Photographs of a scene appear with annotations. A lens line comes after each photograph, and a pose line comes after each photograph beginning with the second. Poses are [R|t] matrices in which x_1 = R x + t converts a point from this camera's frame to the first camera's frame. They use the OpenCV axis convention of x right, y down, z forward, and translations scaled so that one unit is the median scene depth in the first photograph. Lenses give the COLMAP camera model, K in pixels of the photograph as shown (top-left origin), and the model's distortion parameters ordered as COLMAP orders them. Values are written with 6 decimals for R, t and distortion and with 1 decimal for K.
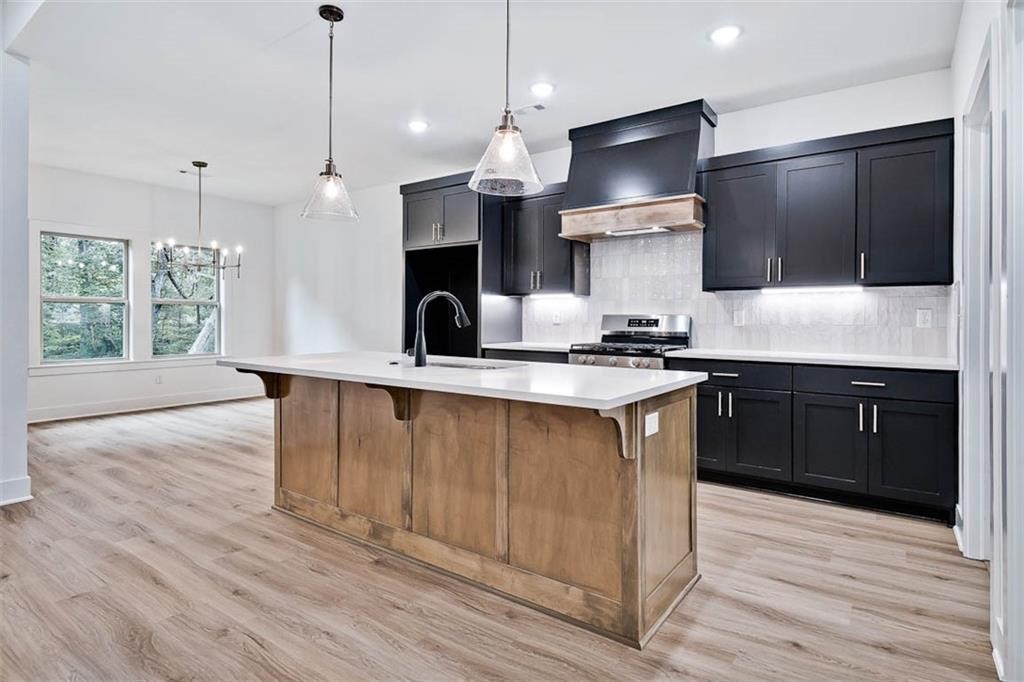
lens RADIAL K [[558.6, 0, 520.5], [0, 558.6, 323.4], [0, 0, 1]] dist [0.002153, 0.001104]
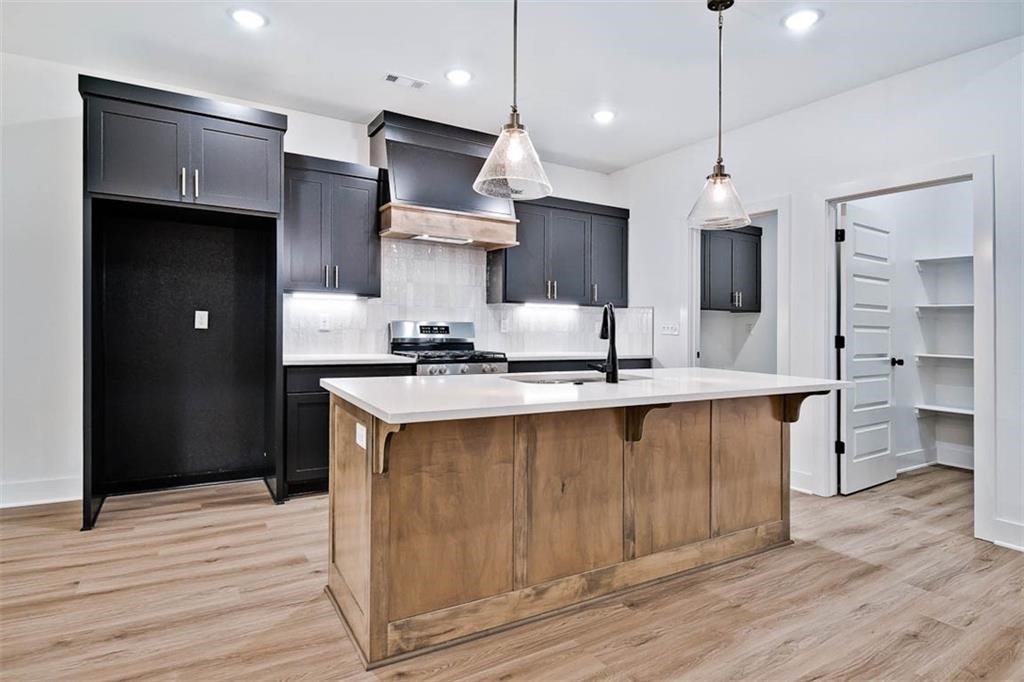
lens RADIAL K [[558.6, 0, 531.1], [0, 558.6, 325.3], [0, 0, 1]] dist [0.002153, 0.001104]
pose [[0.379510, 0.002938, 0.925183, -0.910990], [-0.005921, 0.999982, -0.000747, -0.013584], [-0.925169, -0.005194, 0.379521, 0.650010]]
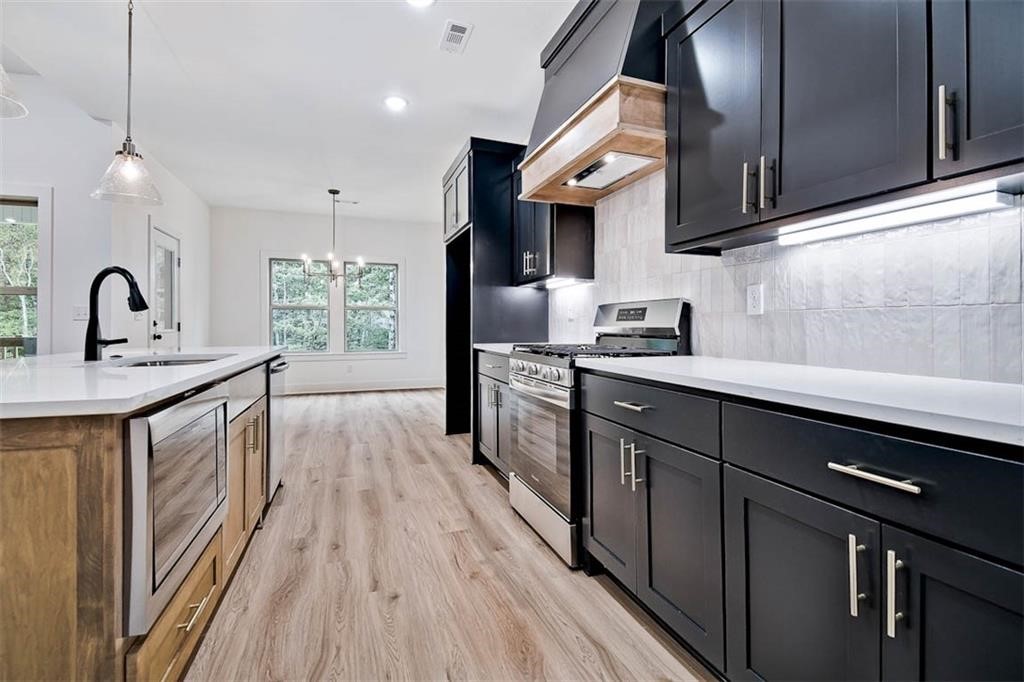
lens RADIAL K [[485.1, 0, 495.7], [0, 485.1, 328.5], [0, 0, 1]] dist [-0.011137, -0.000189]
pose [[0.820152, -0.000067, -0.572146, 0.592532], [-0.001698, 0.999995, -0.002551, 0.024911], [0.572143, 0.003063, 0.820148, 0.651903]]
